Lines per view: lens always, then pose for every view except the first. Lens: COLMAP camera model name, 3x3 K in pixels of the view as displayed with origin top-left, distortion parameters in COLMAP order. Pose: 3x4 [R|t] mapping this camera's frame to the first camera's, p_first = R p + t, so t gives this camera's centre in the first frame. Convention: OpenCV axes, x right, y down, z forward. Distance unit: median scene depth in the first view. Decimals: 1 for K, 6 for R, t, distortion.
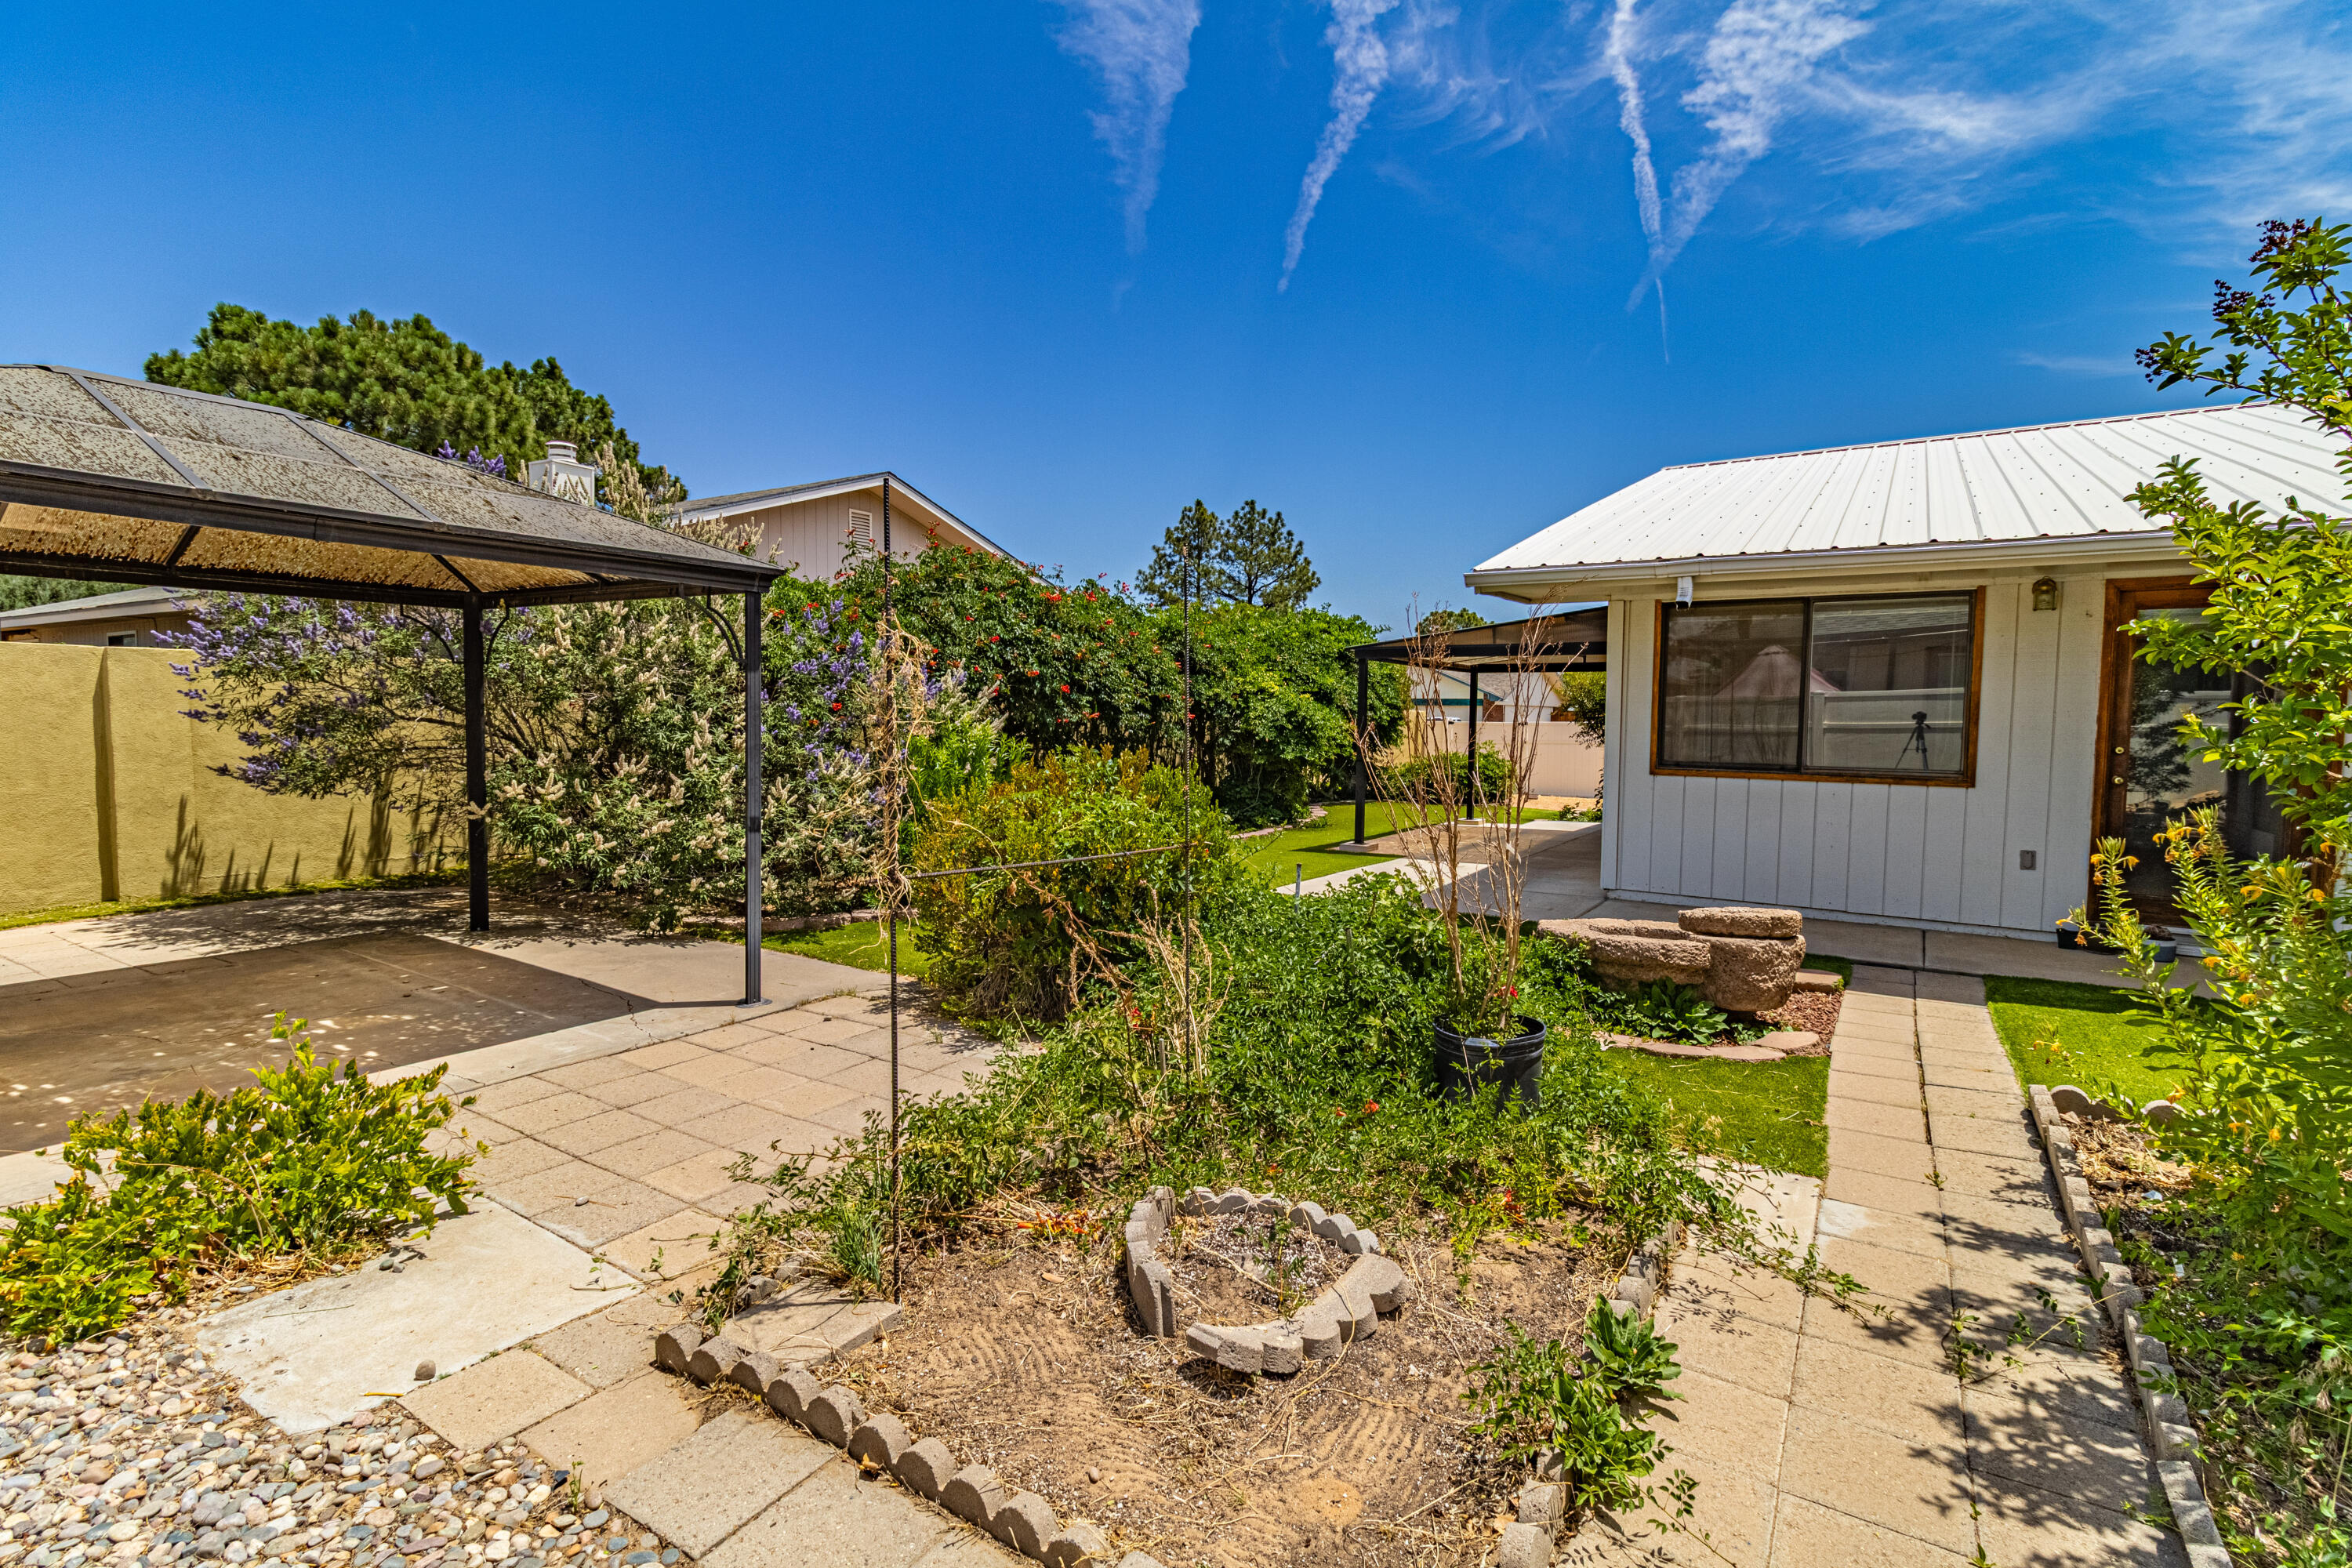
lens RADIAL K [[1087.9, 0, 1187.4], [0, 1087.9, 778.3], [0, 0, 1]] dist [0.002599, -0.000109]
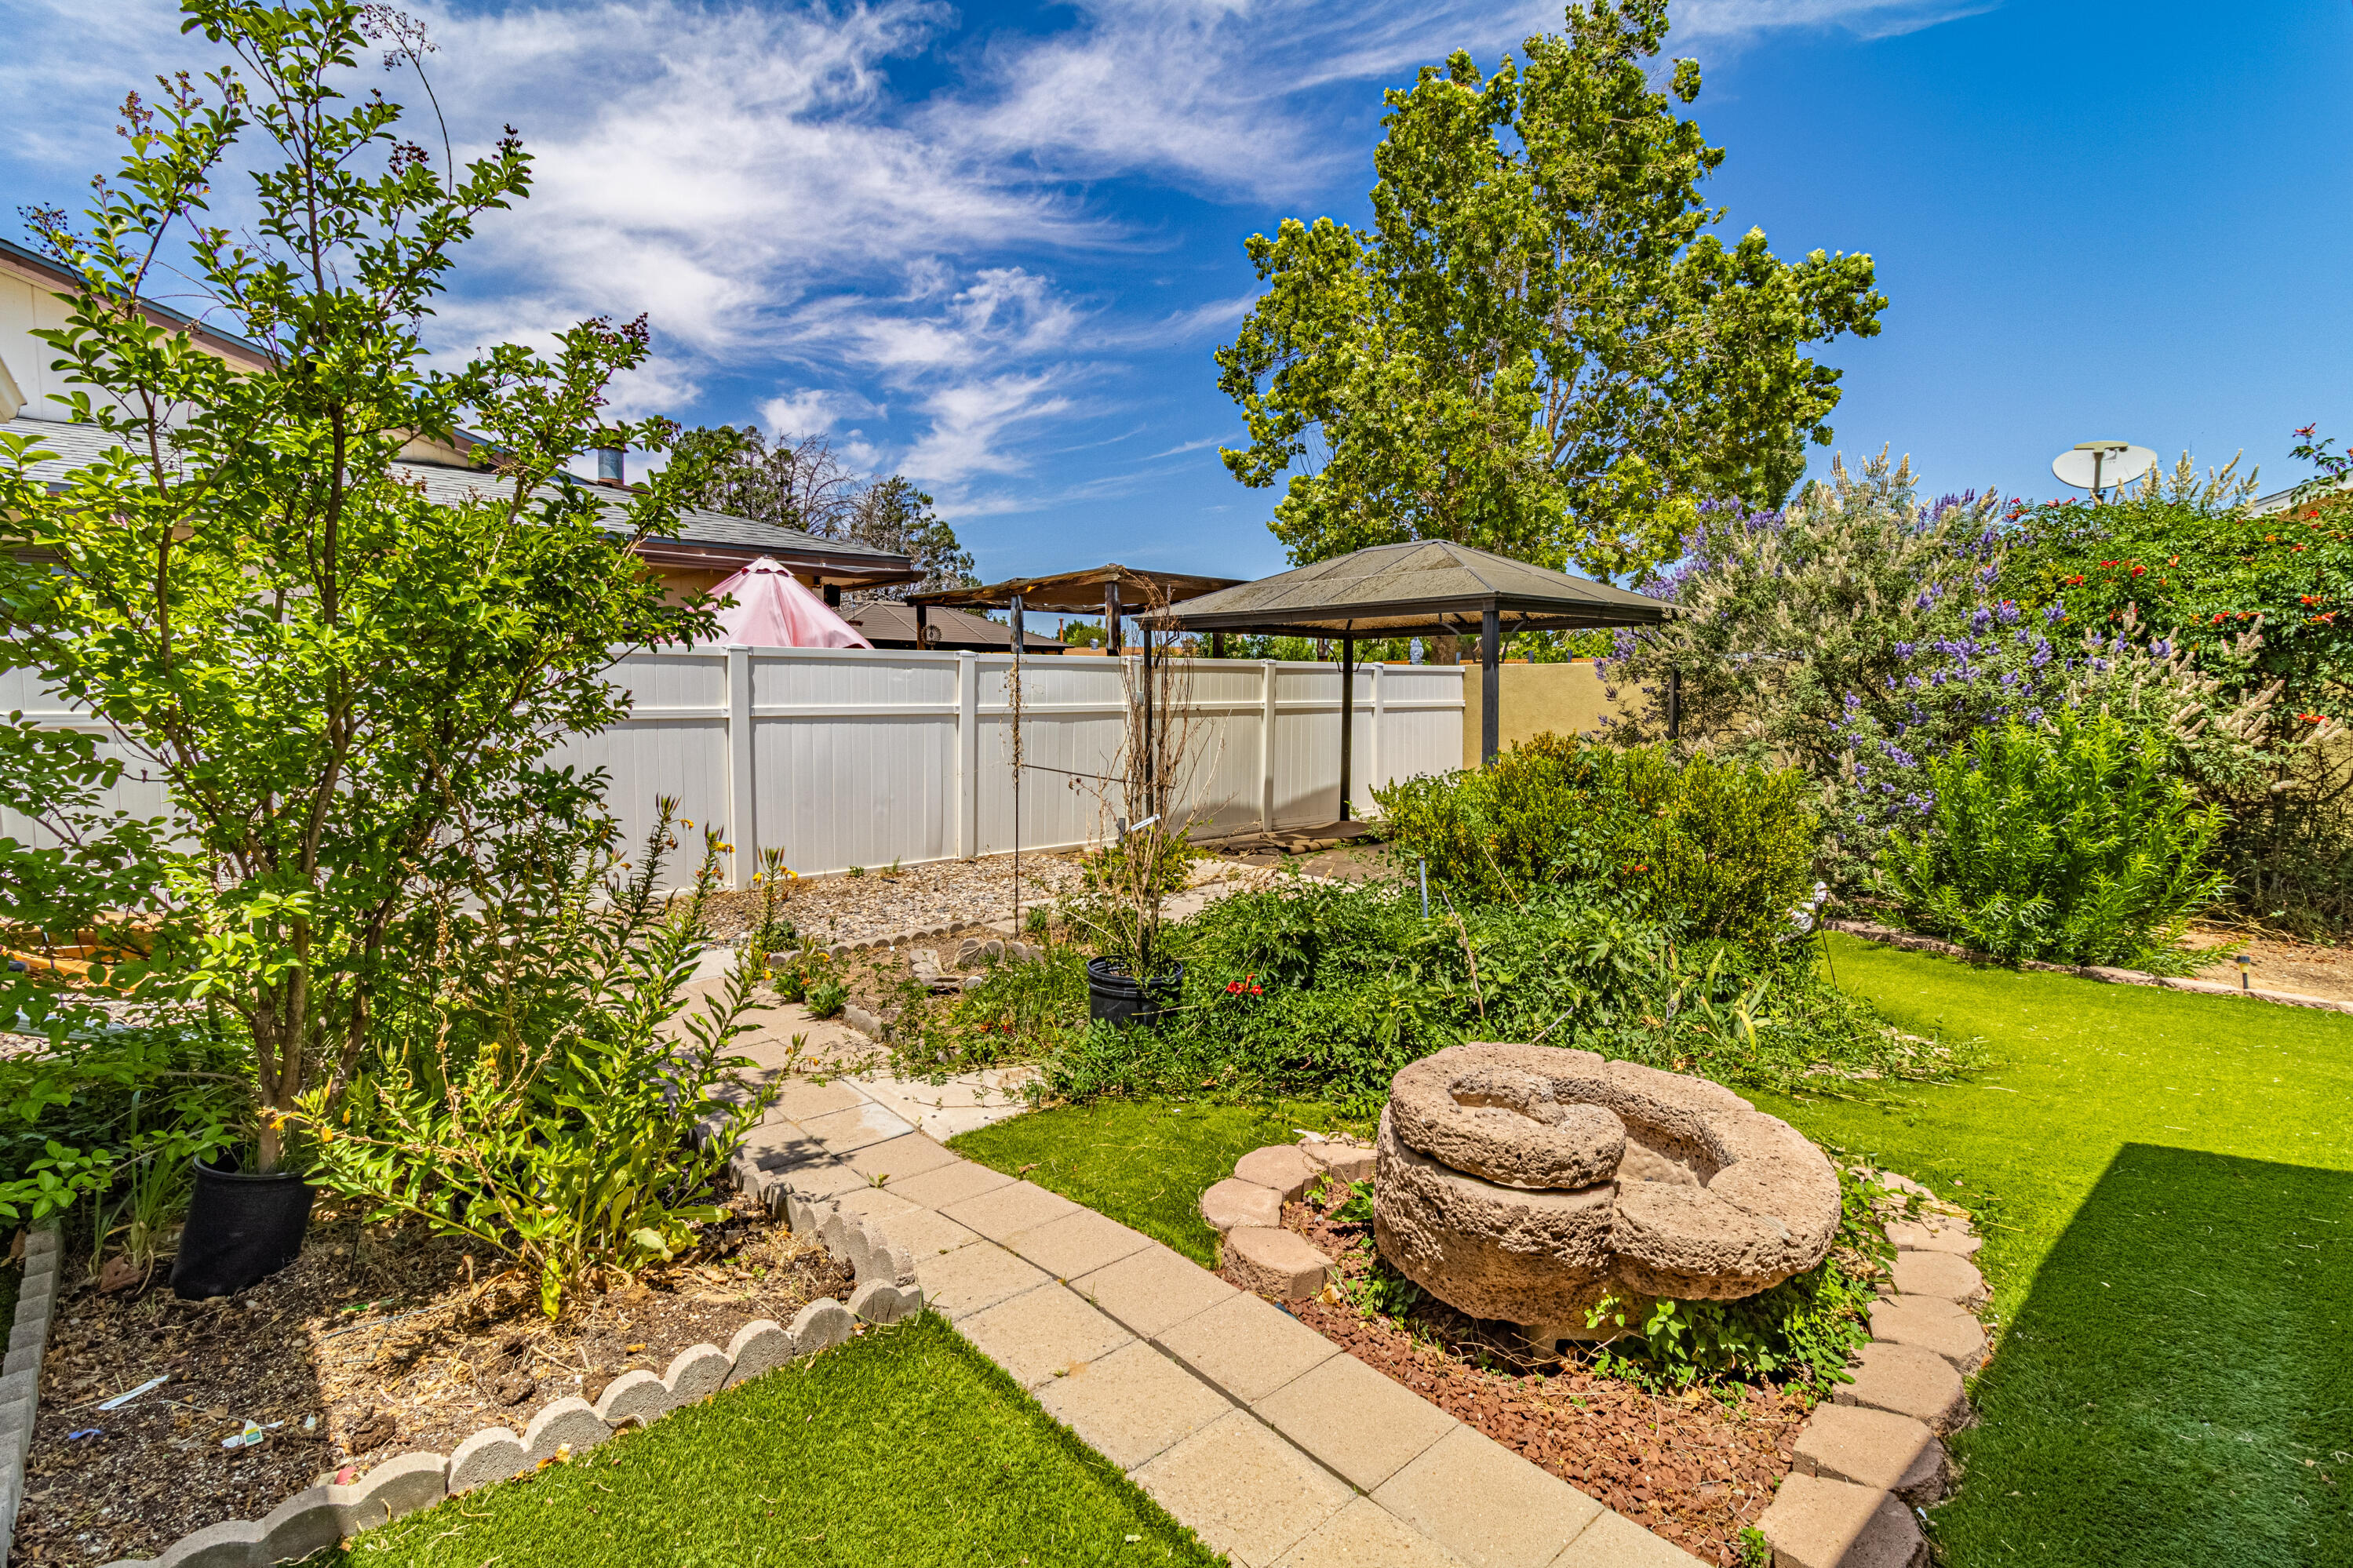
lens RADIAL K [[1088.3, 0, 1183.9], [0, 1088.3, 792.2], [0, 0, 1]] dist [0.002599, -0.000109]
pose [[-0.247710, 0.069685, -0.966325, 1.756781], [-0.069429, 0.993569, 0.089447, -0.089033], [0.966343, 0.089248, -0.241279, 1.679918]]
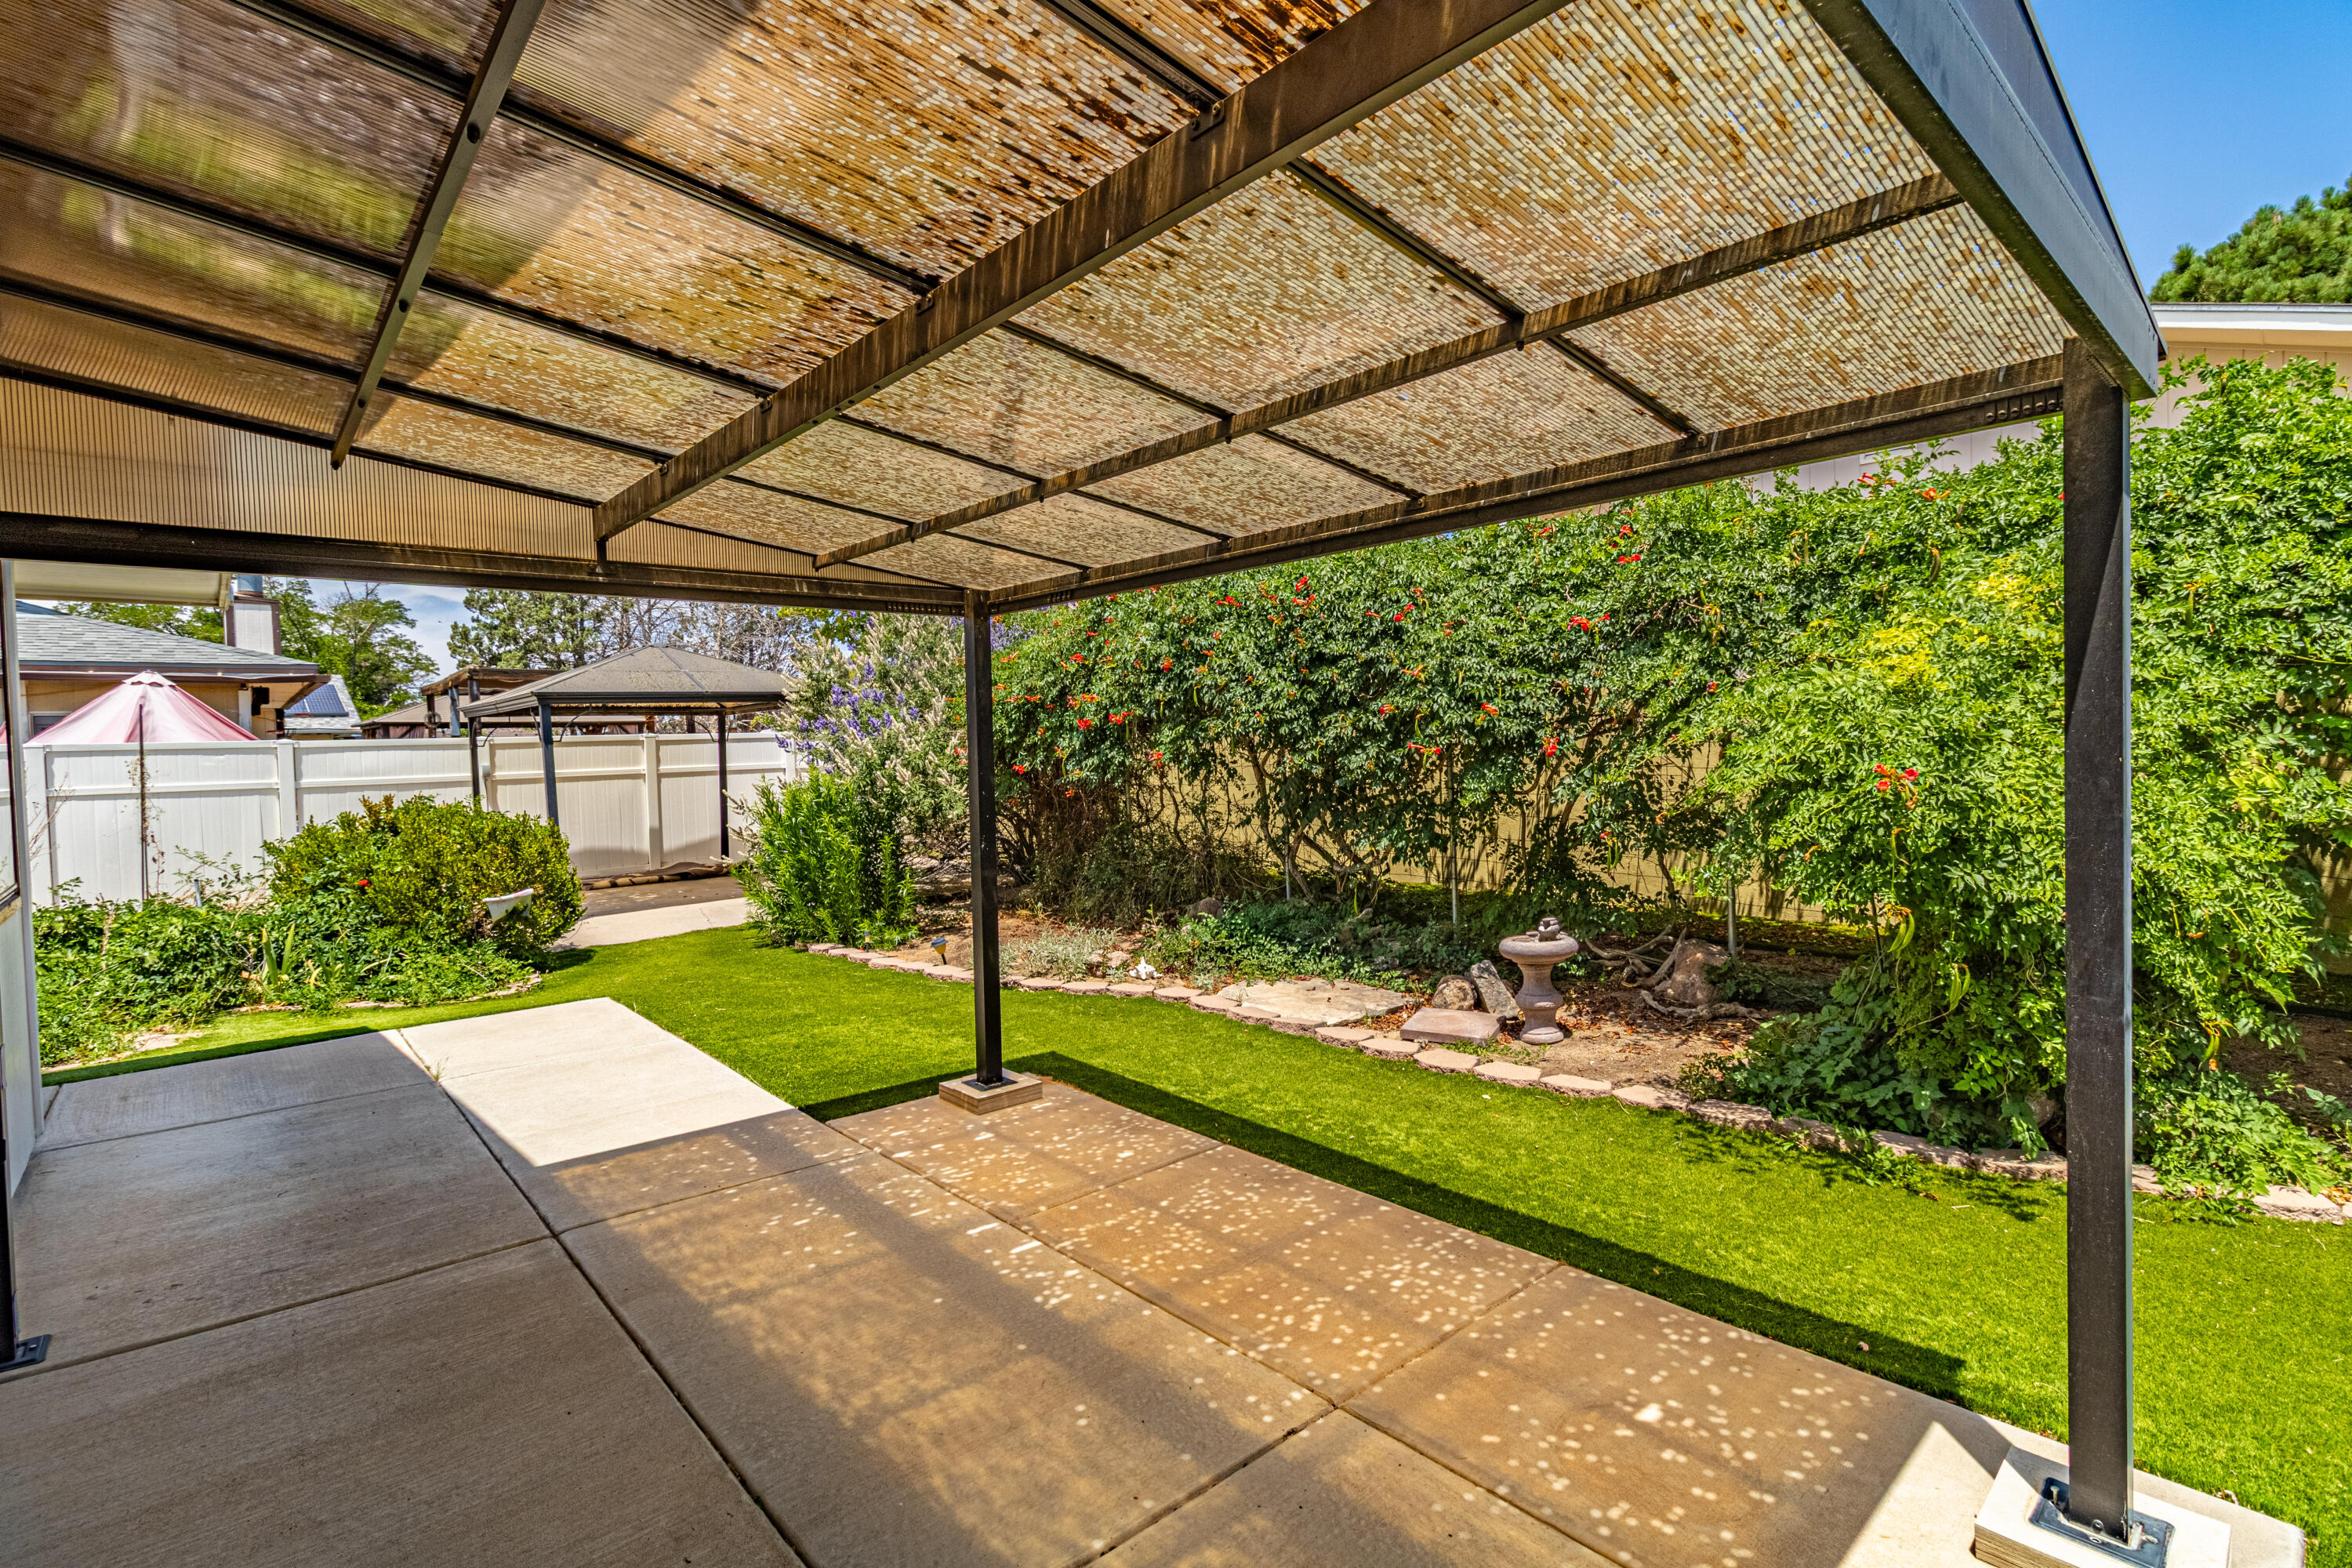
lens RADIAL K [[1087.9, 0, 1178.7], [0, 1087.9, 760.7], [0, 0, 1]] dist [0.002599, -0.000109]
pose [[-0.253643, 0.003379, -0.967292, 1.938983], [-0.038425, 0.999169, 0.013566, -0.258817], [0.966534, 0.040609, -0.253303, 4.323957]]
